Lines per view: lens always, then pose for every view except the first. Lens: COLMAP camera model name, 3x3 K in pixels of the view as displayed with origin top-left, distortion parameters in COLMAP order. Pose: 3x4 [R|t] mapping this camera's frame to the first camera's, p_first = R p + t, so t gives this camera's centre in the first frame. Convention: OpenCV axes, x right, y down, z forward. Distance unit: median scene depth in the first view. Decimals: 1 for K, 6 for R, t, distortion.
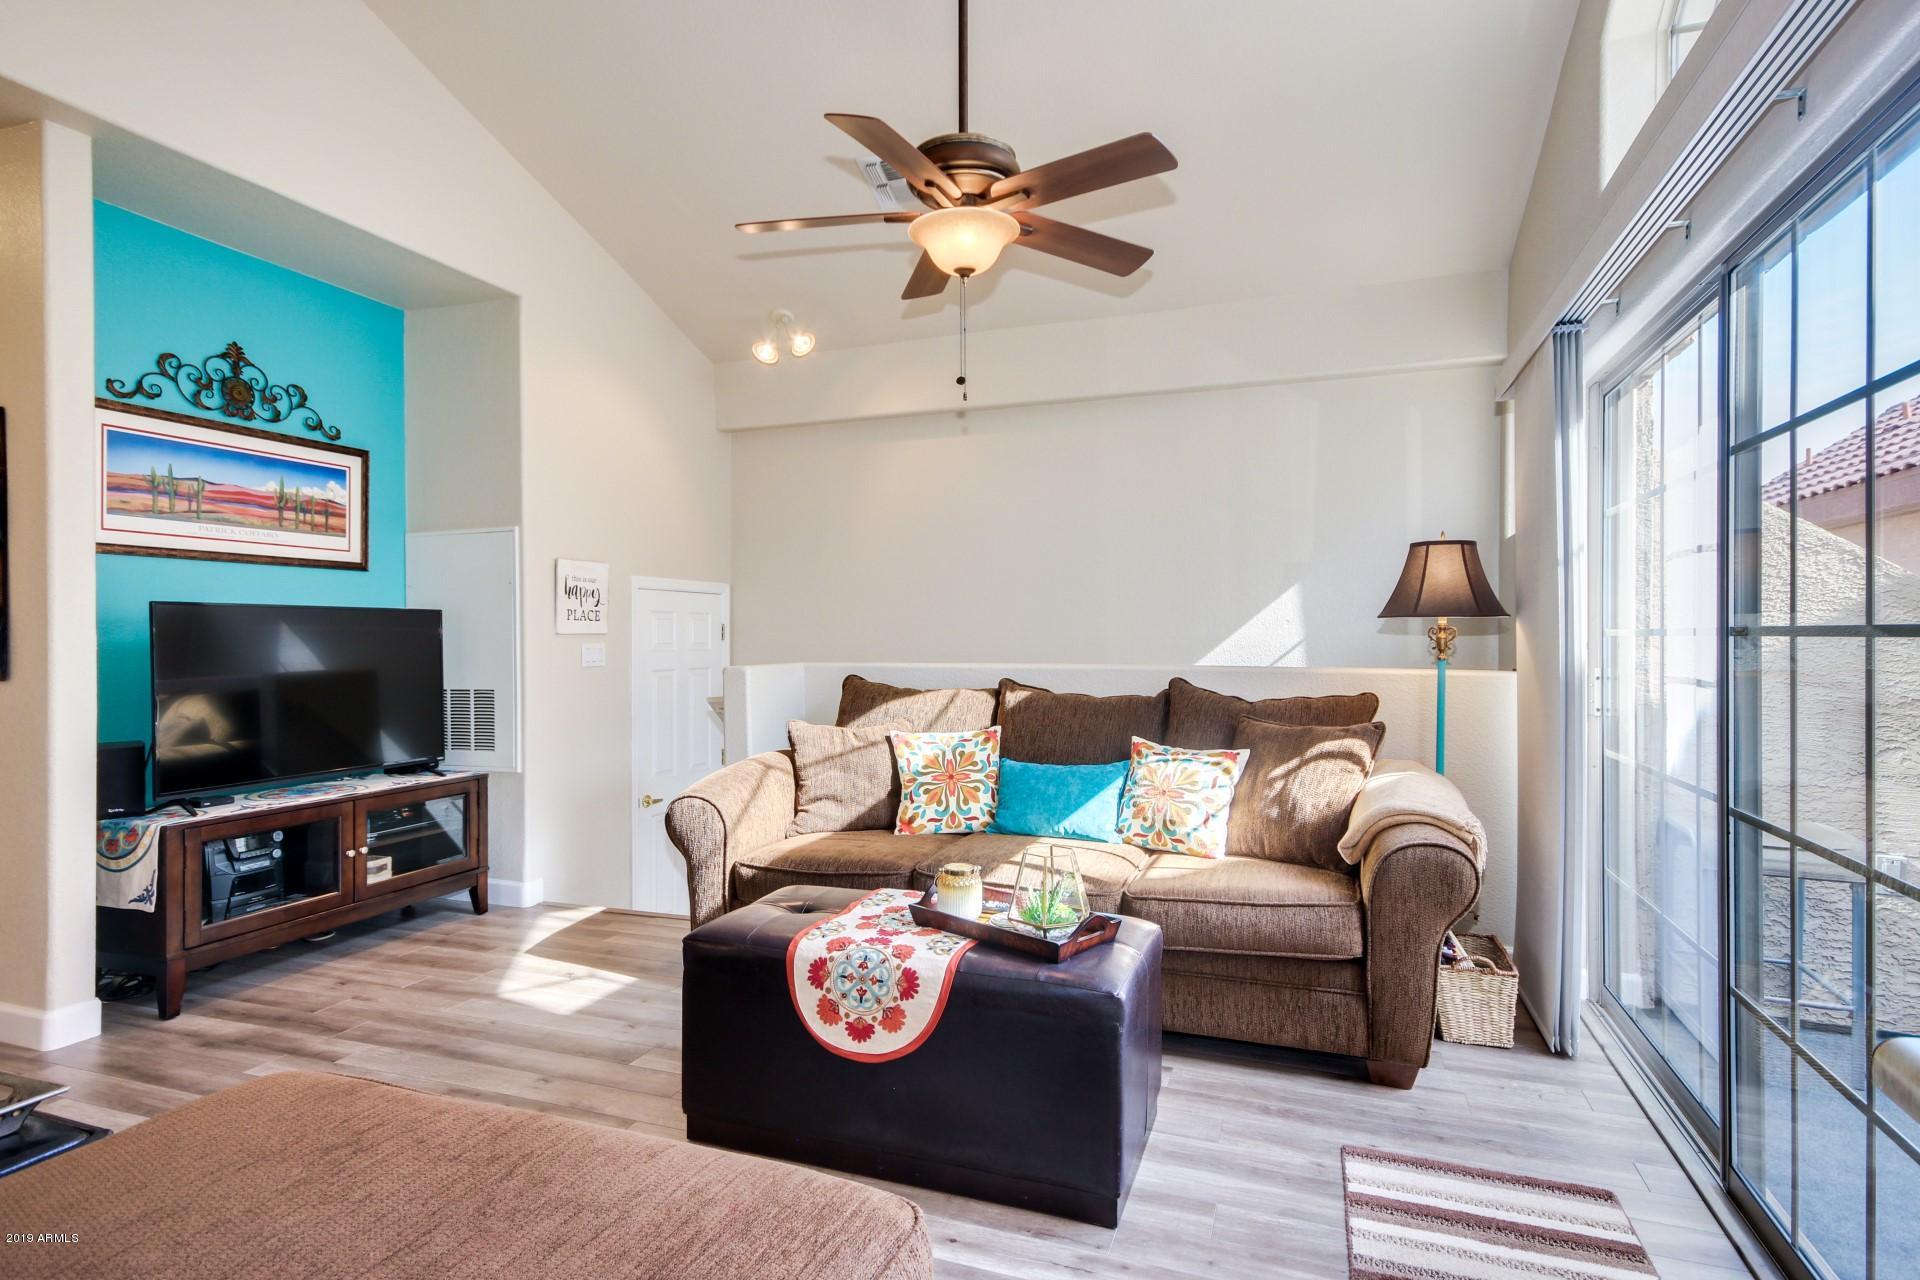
lens RADIAL K [[968.0, 0, 960.0], [0, 968.0, 640.0], [0, 0, 1]] dist [0.000345, -0.000394]
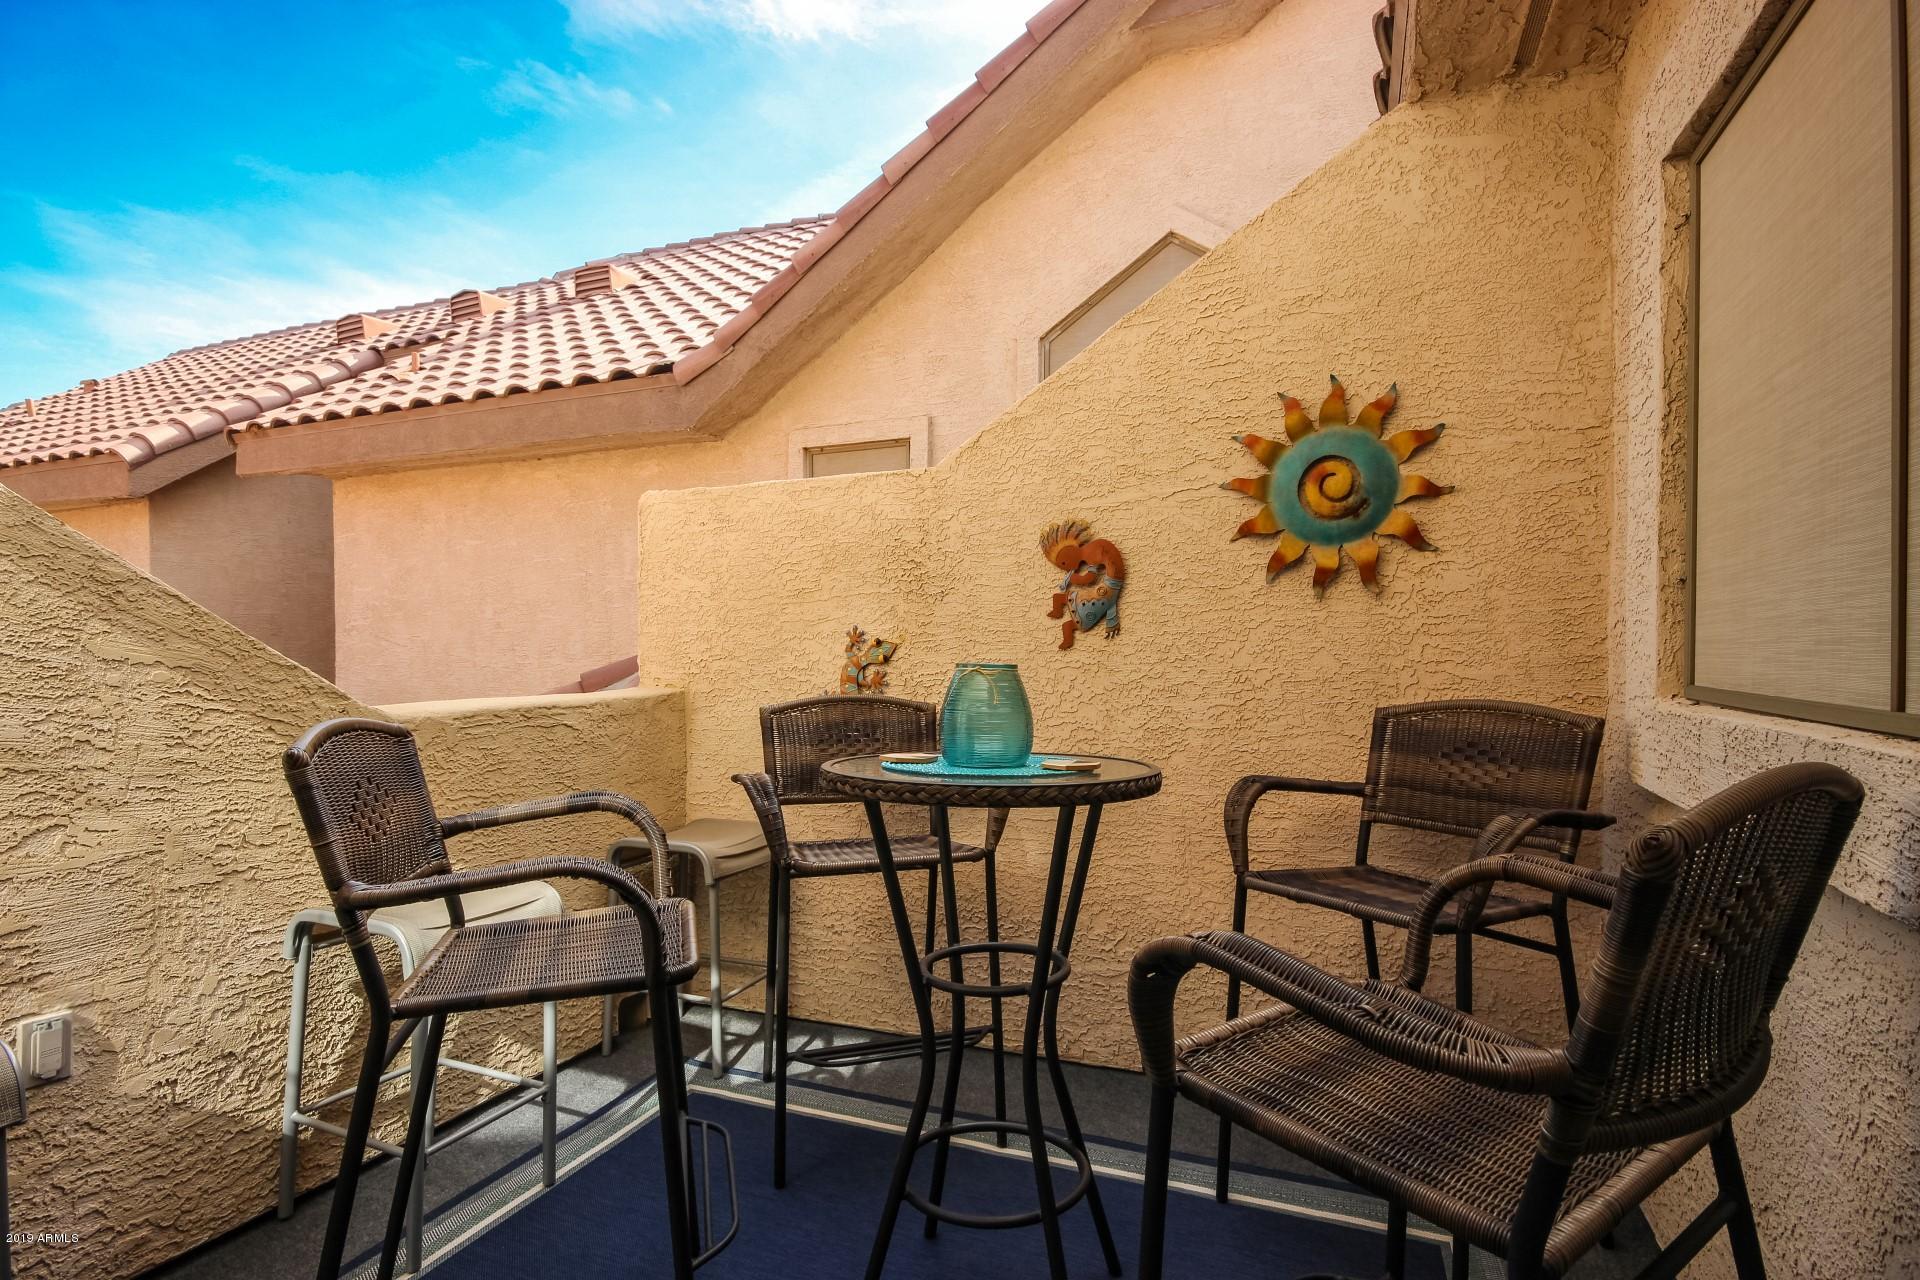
lens RADIAL K [[968.0, 0, 960.0], [0, 968.0, 640.0], [0, 0, 1]] dist [0.000345, -0.000394]
pose [[0.031642, -0.002259, 0.999497, 0.069942], [0.009501, 0.999953, 0.001959, -0.000015], [-0.999454, 0.009434, 0.031662, 0.075775]]
